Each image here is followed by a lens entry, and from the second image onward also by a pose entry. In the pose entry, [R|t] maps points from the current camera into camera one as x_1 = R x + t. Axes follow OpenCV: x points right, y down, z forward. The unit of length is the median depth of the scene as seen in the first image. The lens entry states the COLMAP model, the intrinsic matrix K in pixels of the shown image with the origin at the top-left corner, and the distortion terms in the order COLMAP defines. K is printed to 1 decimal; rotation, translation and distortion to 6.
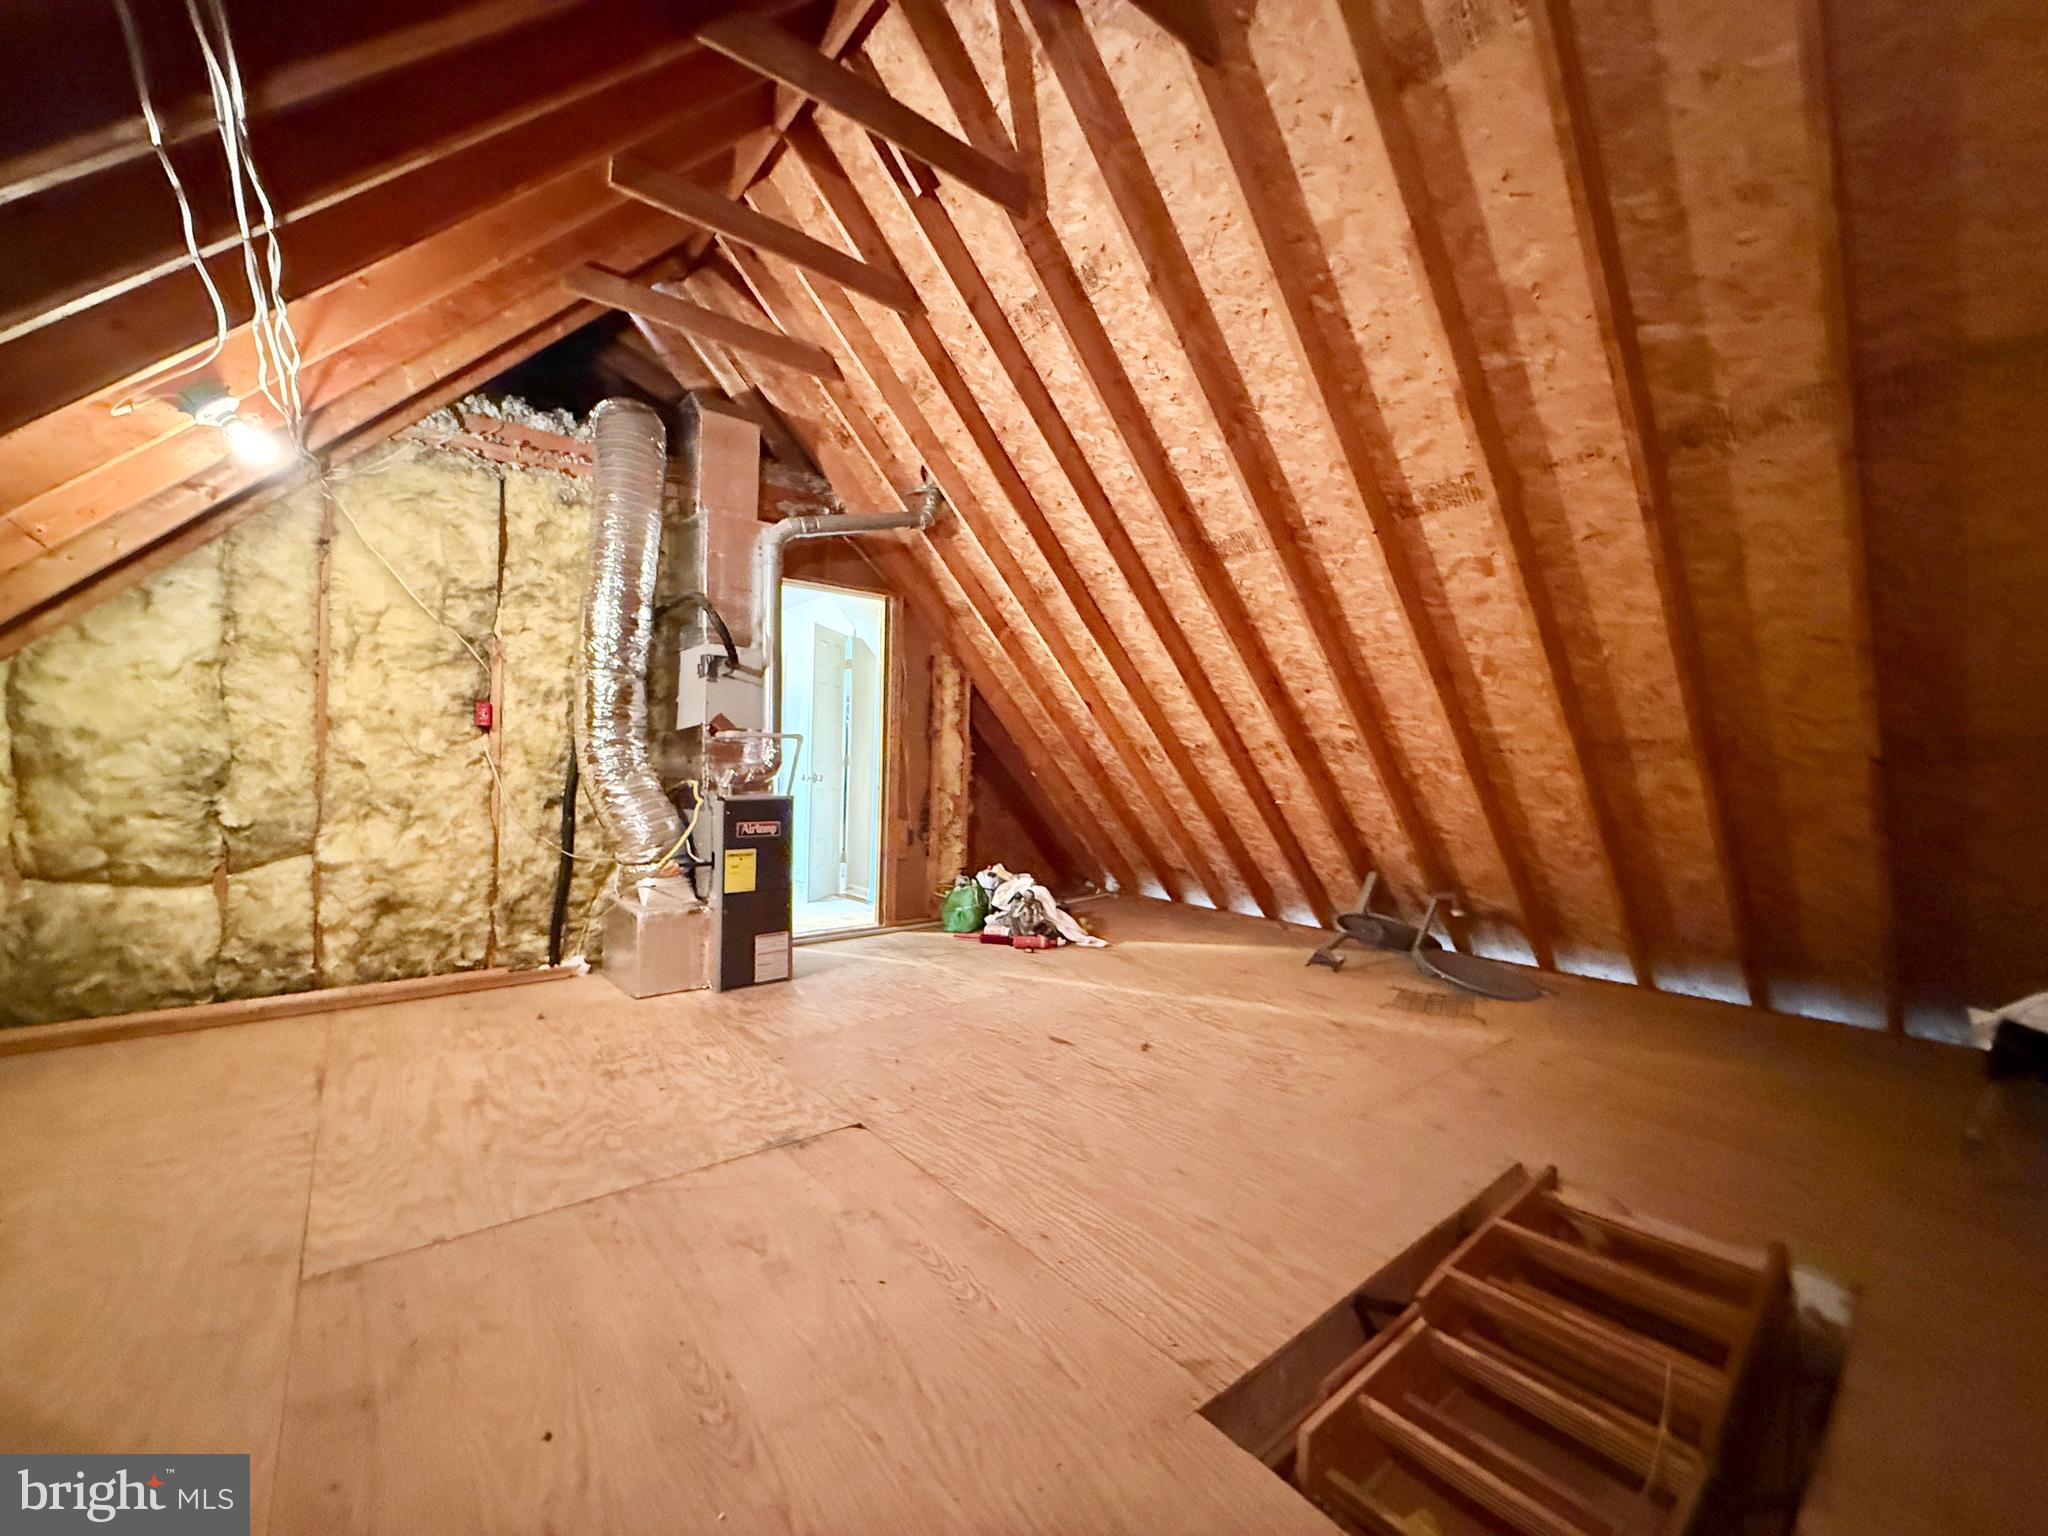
lens RADIAL K [[811.0, 0, 1021.3], [0, 811.0, 766.8], [0, 0, 1]] dist [-0.001705, -0.000143]
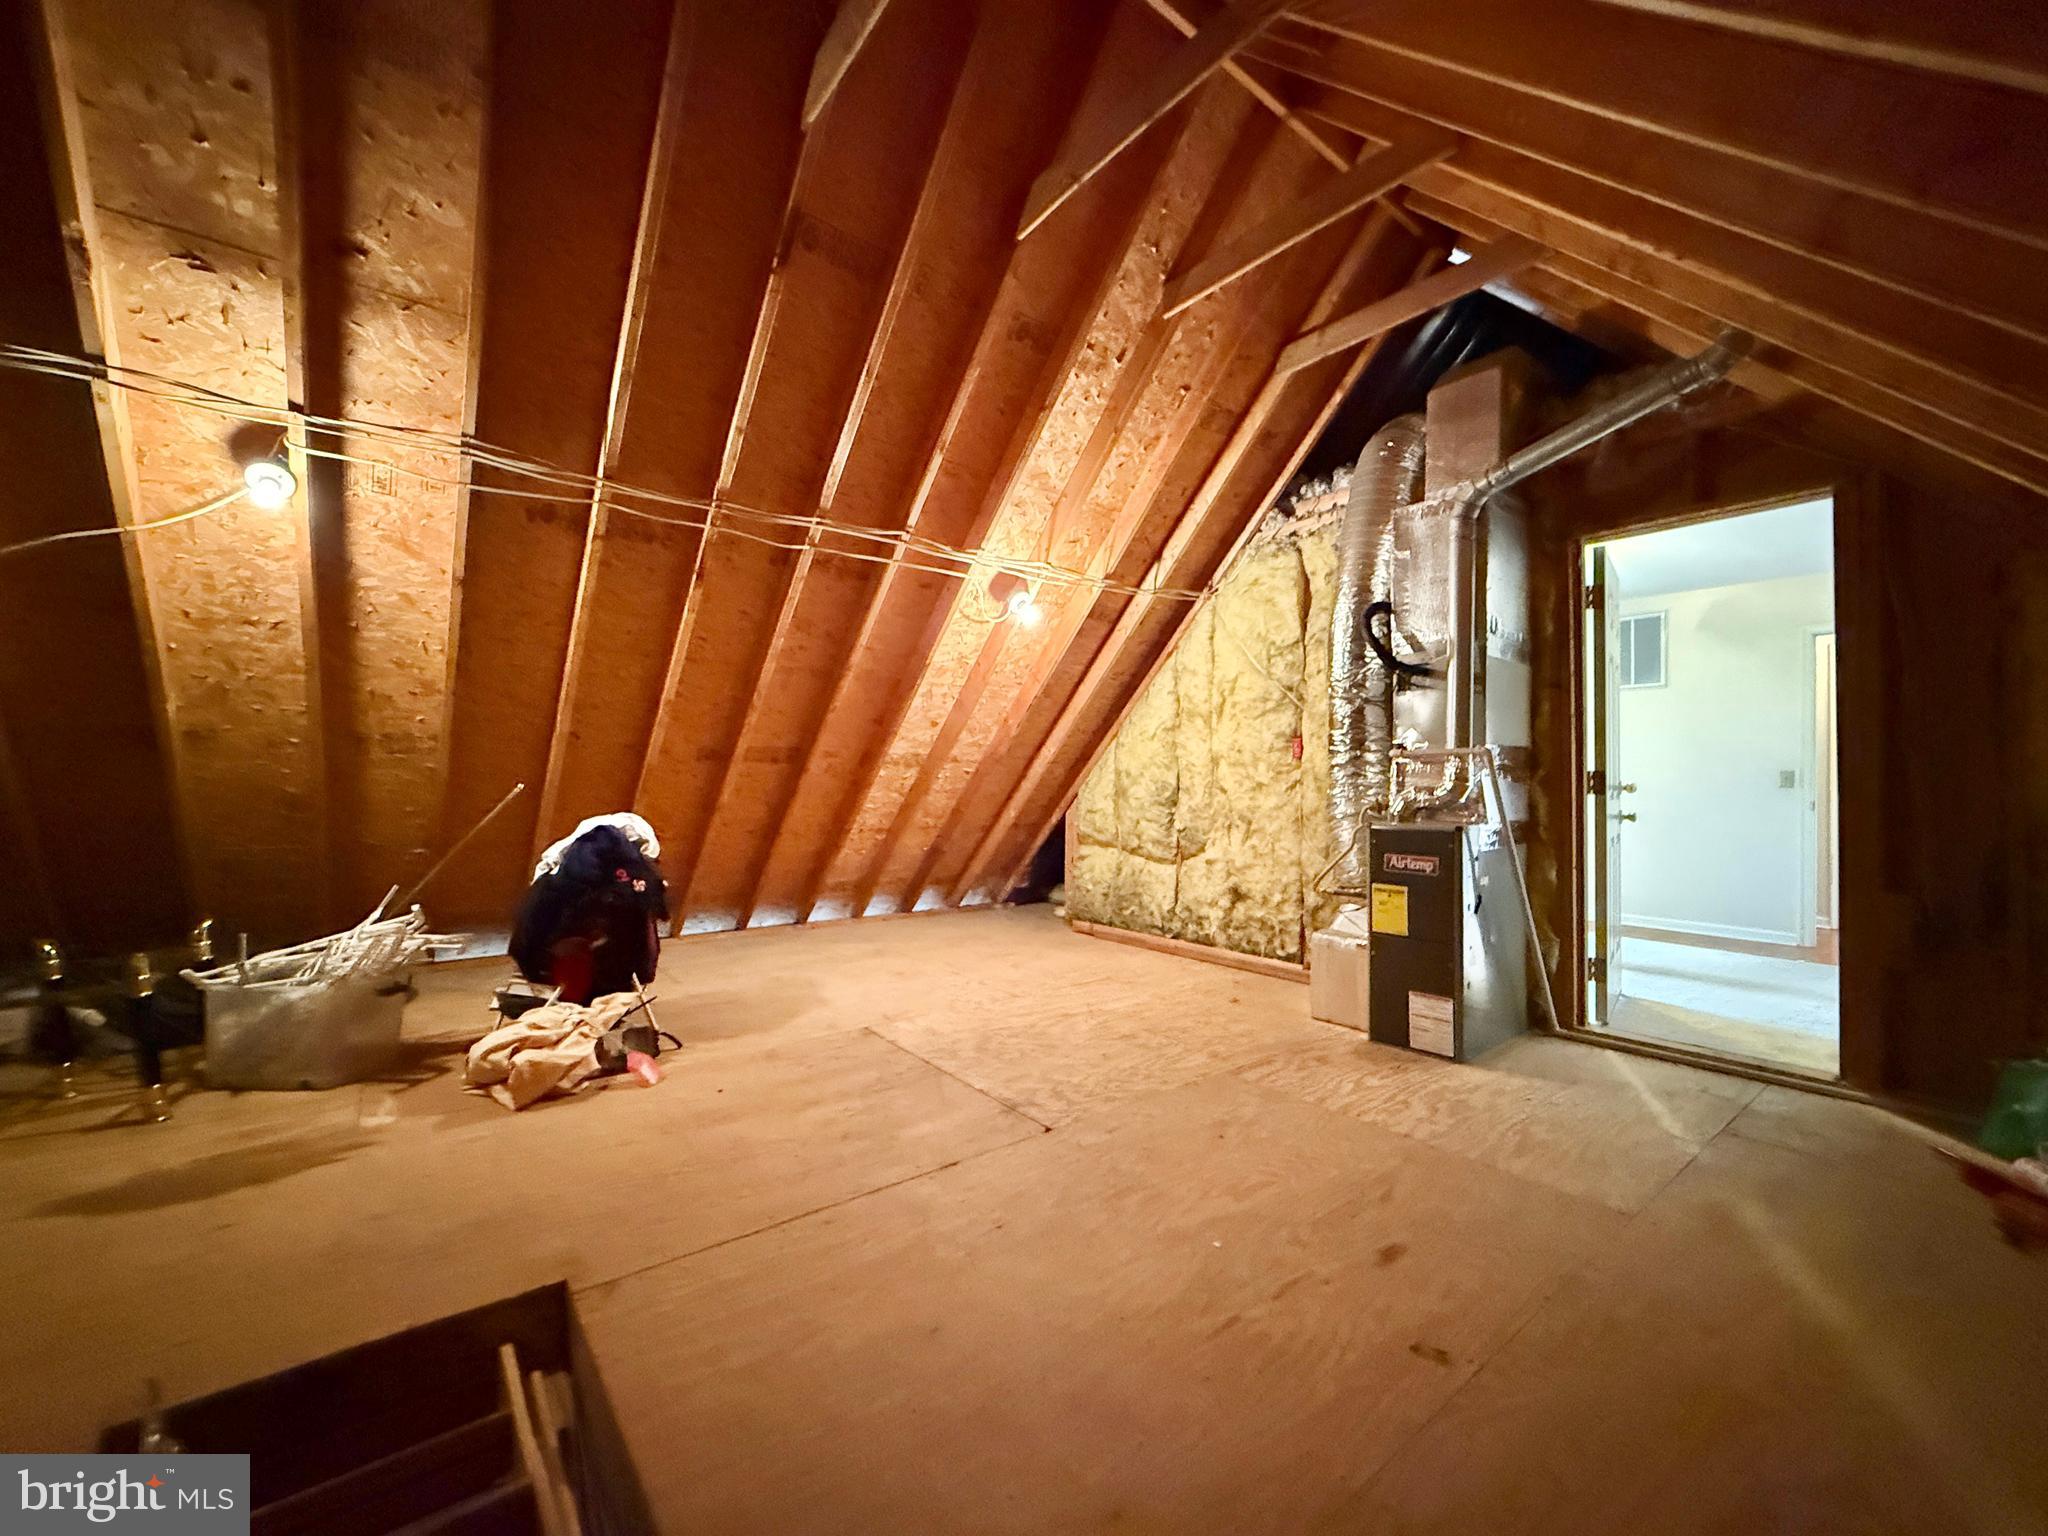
lens RADIAL K [[811.0, 0, 1021.3], [0, 811.0, 766.8], [0, 0, 1]] dist [-0.001705, -0.000143]
pose [[-0.022446, -0.036605, -0.999078, 0.563979], [-0.007558, 0.999307, -0.036443, 0.010115], [0.999719, 0.006733, -0.022707, 0.649587]]
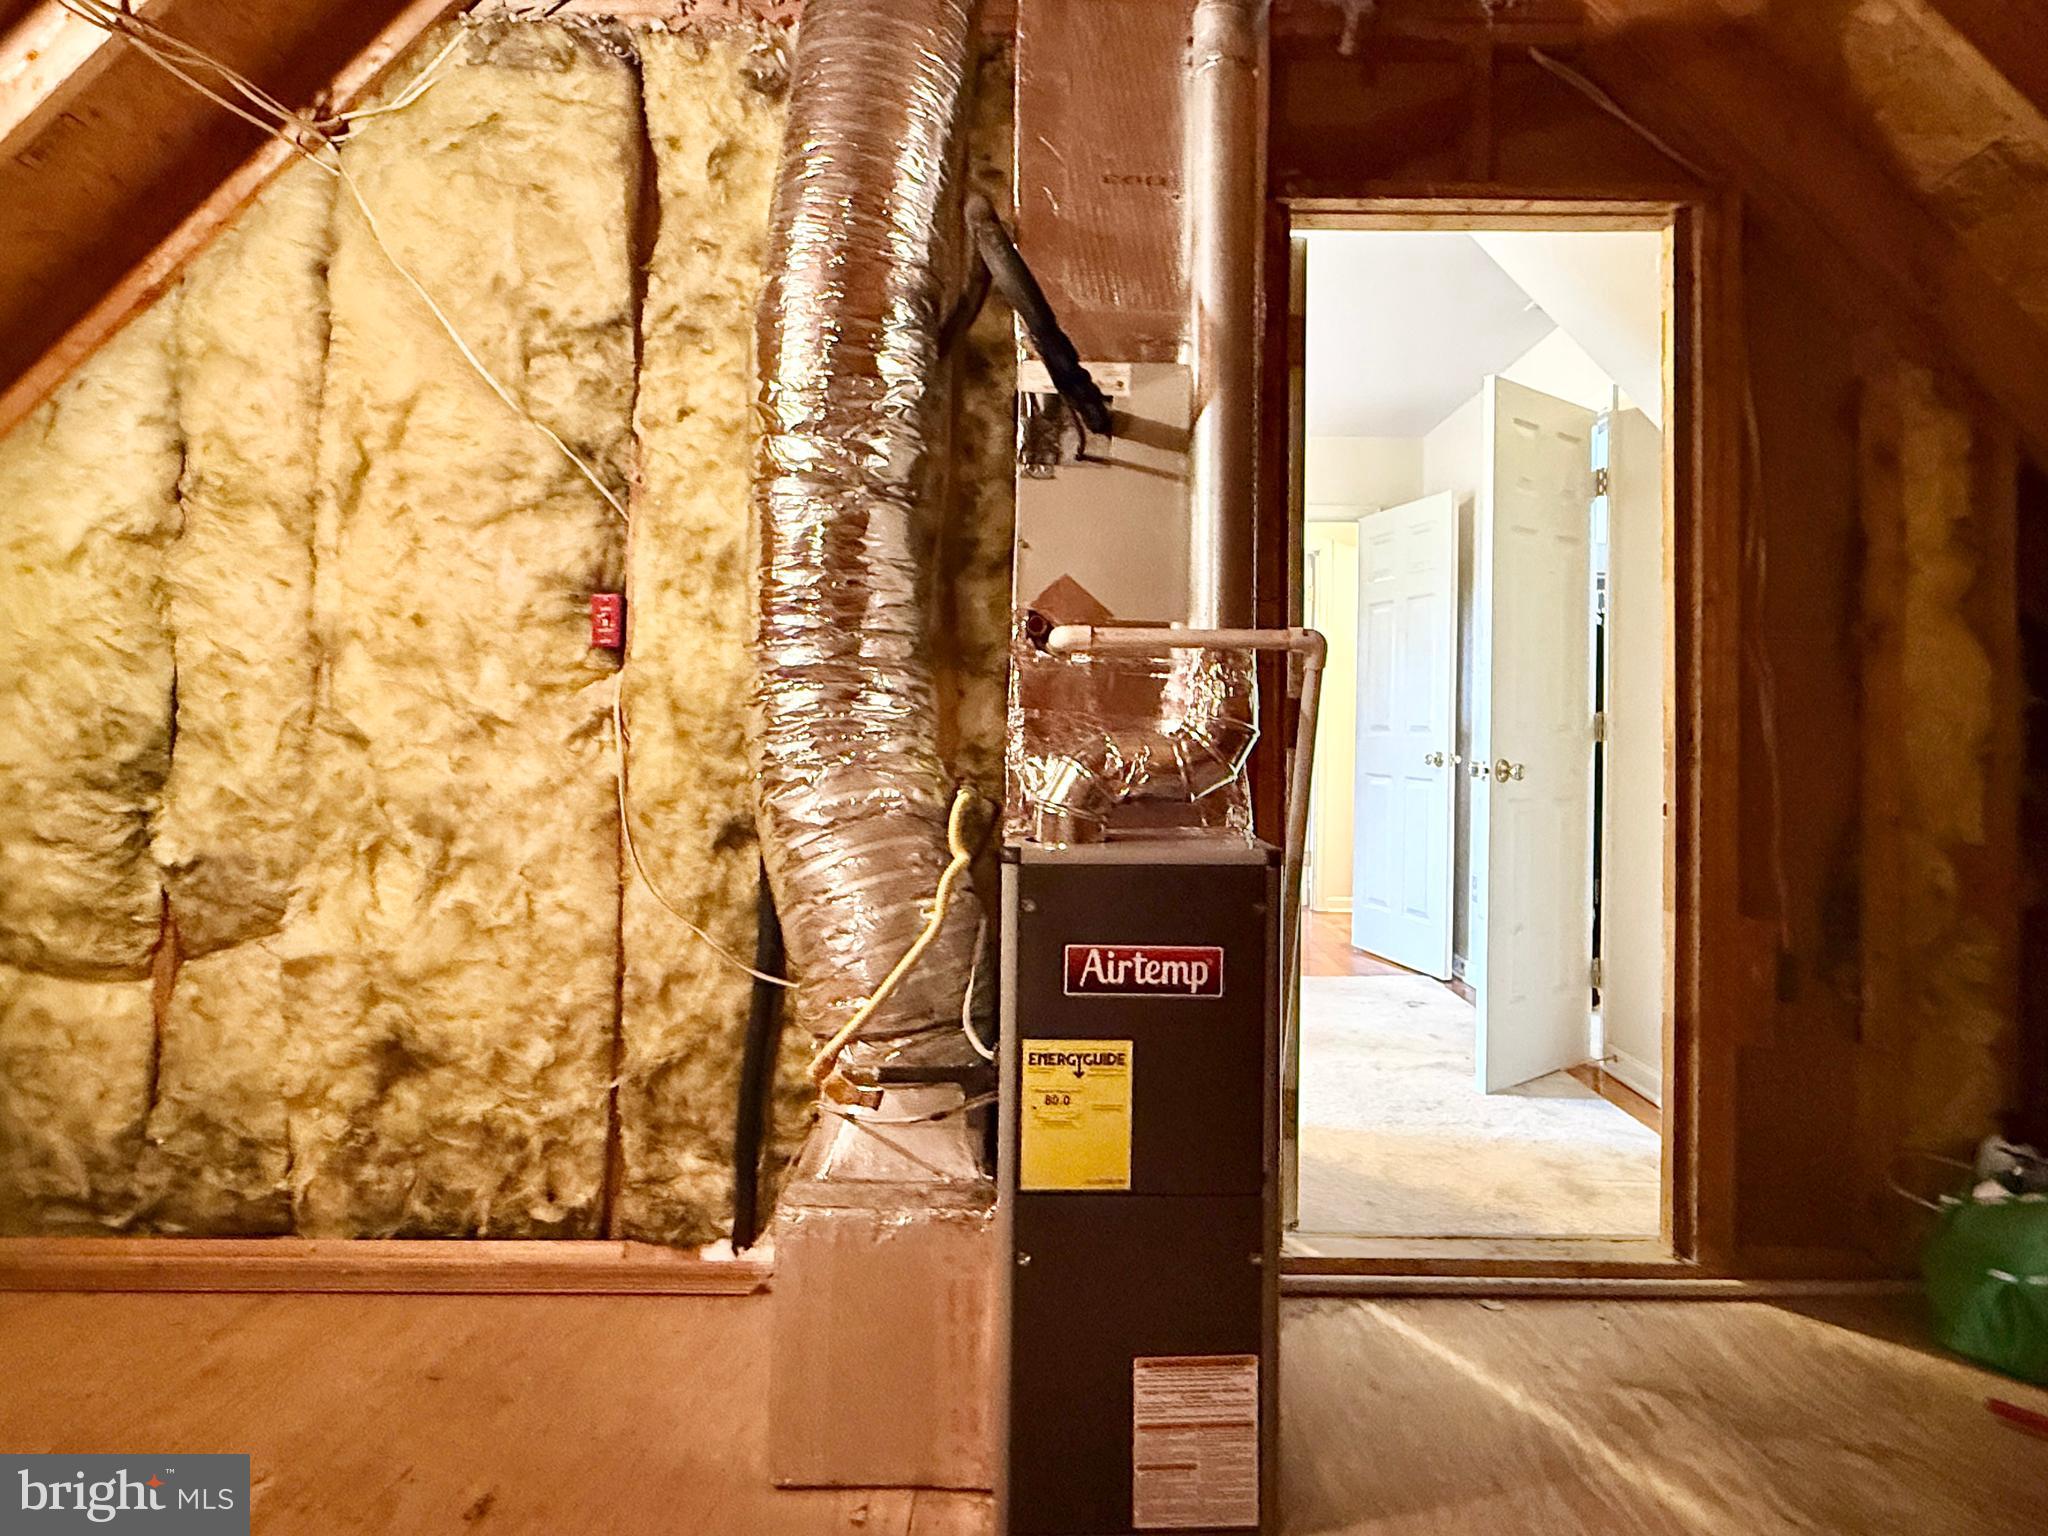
lens RADIAL K [[1207.5, 0, 1054.1], [0, 1207.5, 683.3], [0, 0, 1]] dist [-0.002147, 0.001002]
pose [[0.769188, -0.027127, -0.638446, -0.082499], [-0.000621, 0.999066, -0.043198, -0.004462], [0.639022, 0.033624, 0.768453, 0.694813]]
